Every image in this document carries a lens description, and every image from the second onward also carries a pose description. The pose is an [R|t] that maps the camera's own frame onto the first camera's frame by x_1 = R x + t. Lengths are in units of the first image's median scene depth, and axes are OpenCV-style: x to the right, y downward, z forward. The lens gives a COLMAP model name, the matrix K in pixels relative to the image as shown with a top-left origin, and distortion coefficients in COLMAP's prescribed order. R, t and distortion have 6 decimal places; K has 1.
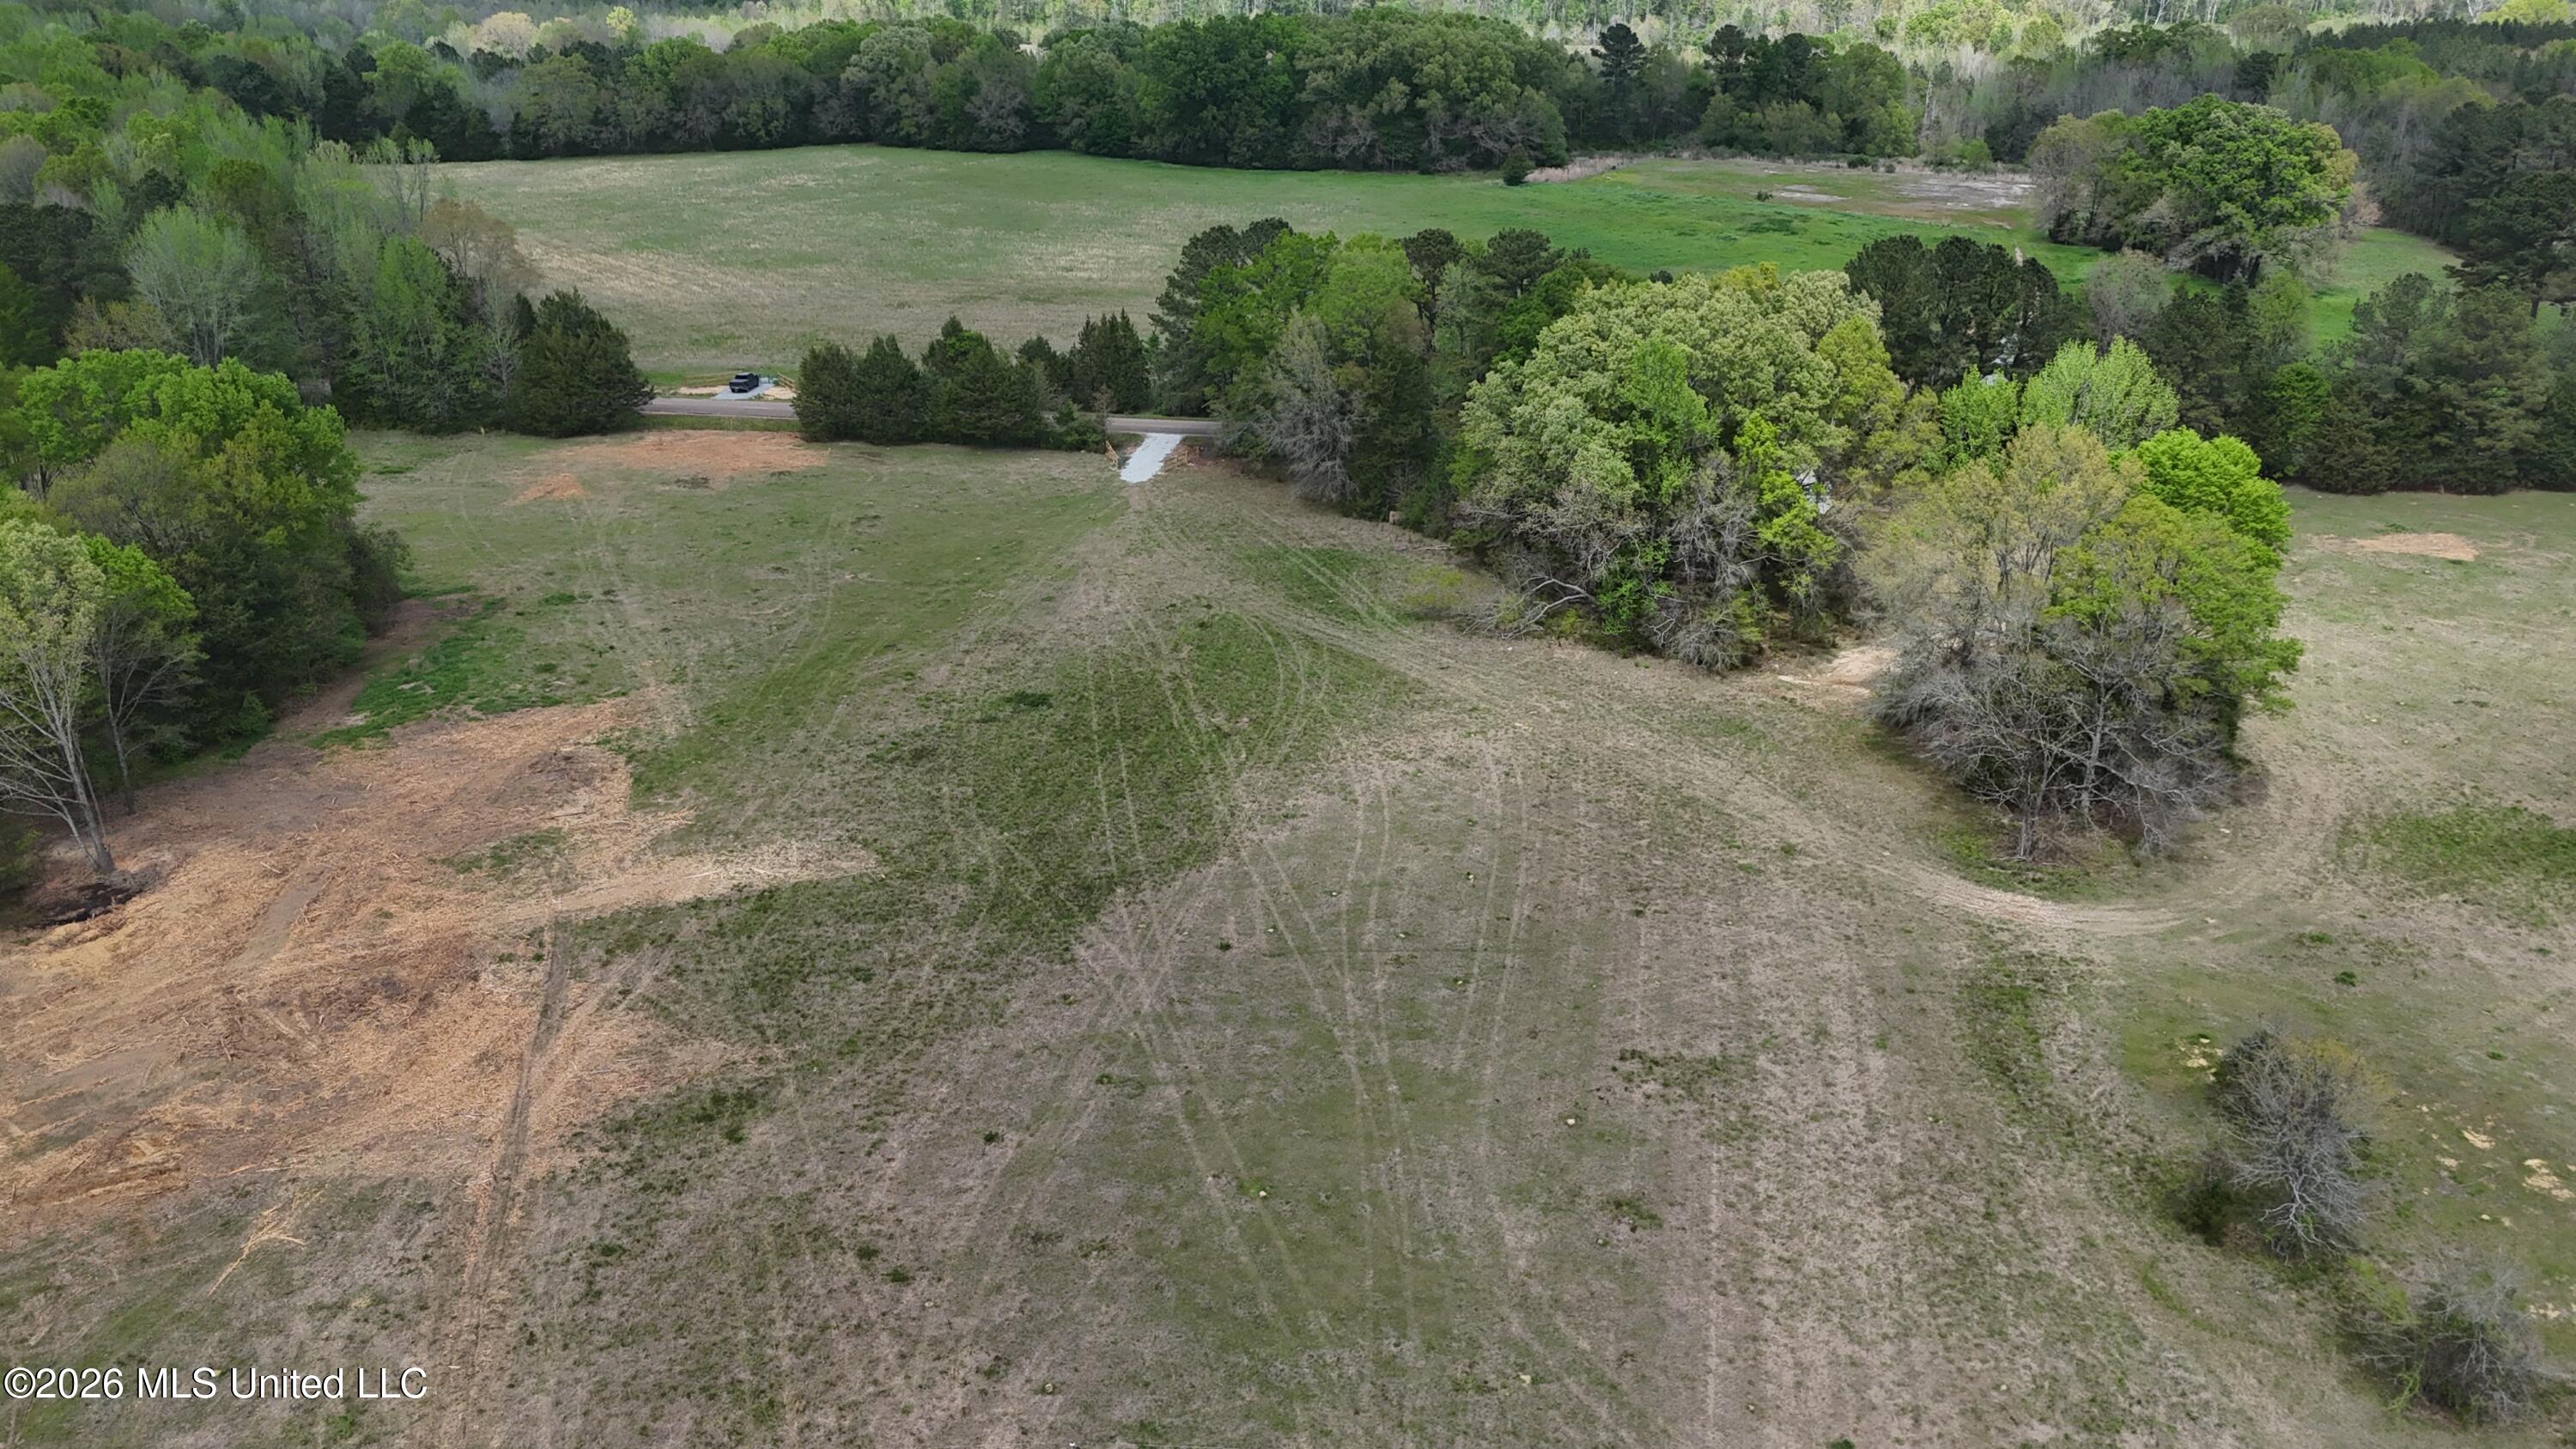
lens RADIAL K [[1917.3, 0, 1291.4], [0, 1917.3, 716.6], [0, 0, 1]] dist [0.083015, -0.077516]
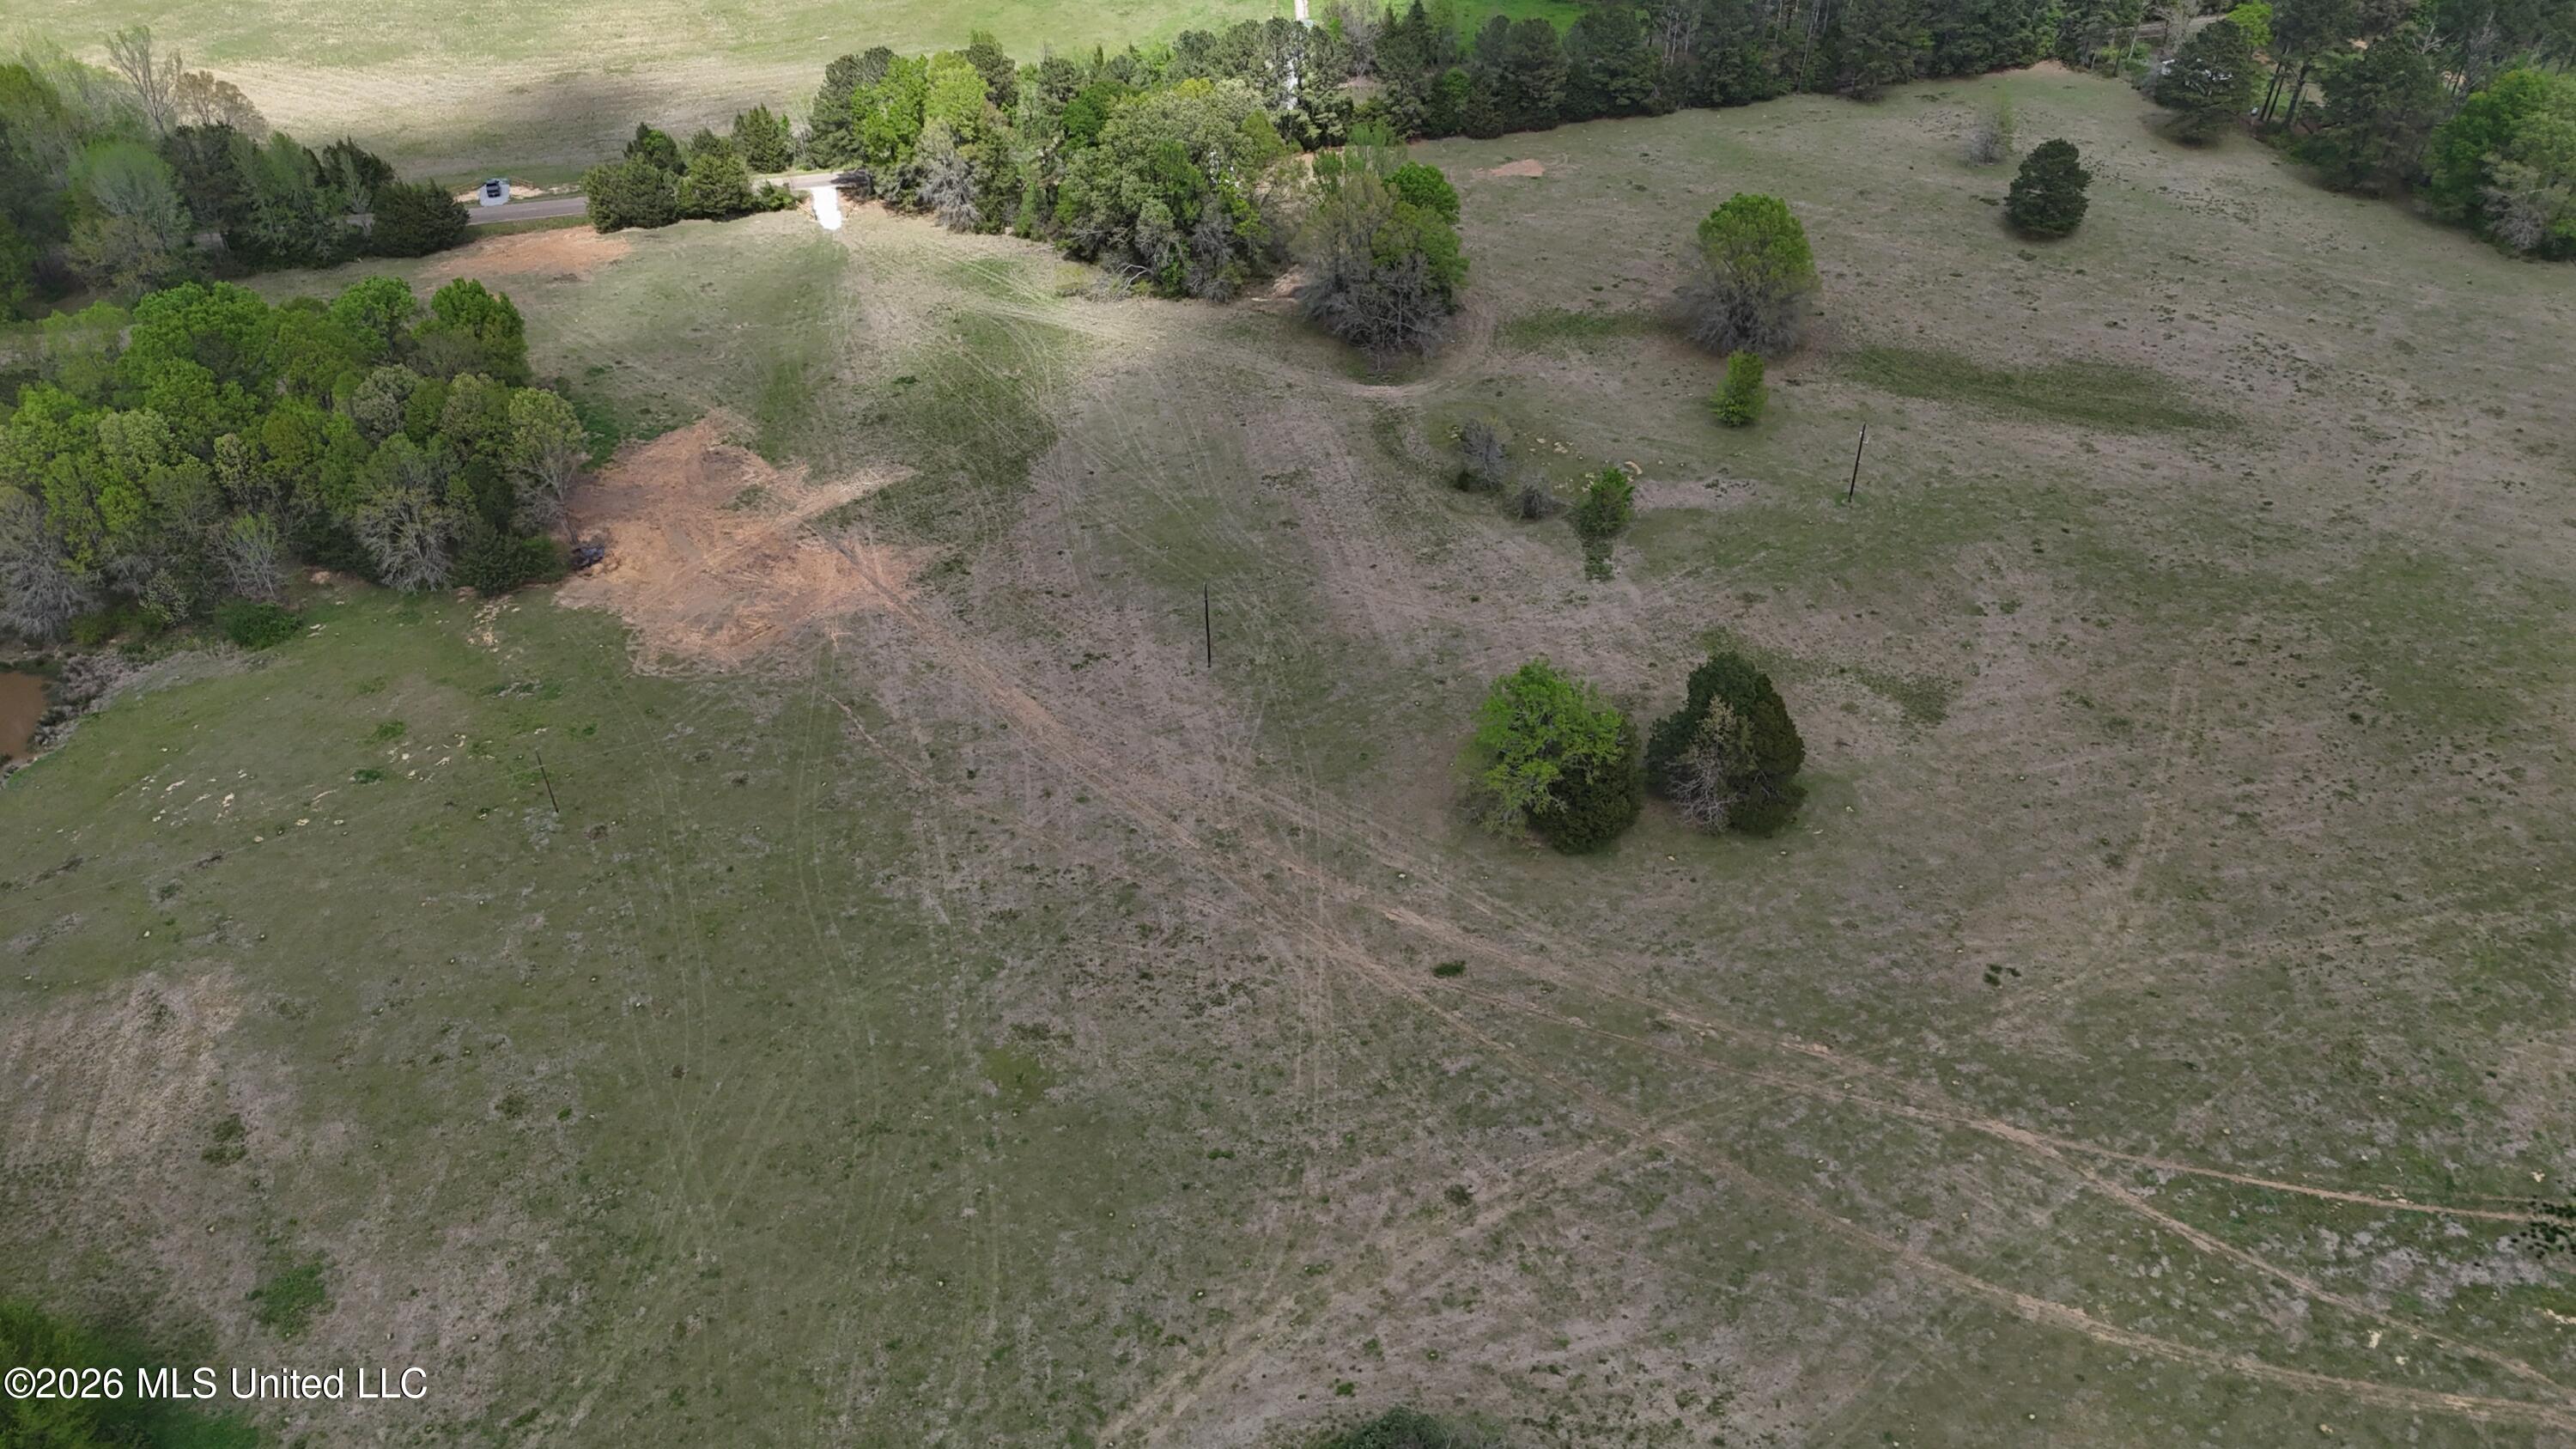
lens RADIAL K [[1917.3, 0, 1293.5], [0, 1917.3, 737.7], [0, 0, 1]] dist [0.083015, -0.077516]
pose [[0.919979, -0.247919, 0.303603, -0.777596], [0.165436, 0.947784, 0.272646, -0.226855], [-0.355344, -0.200602, 0.912956, -1.713434]]
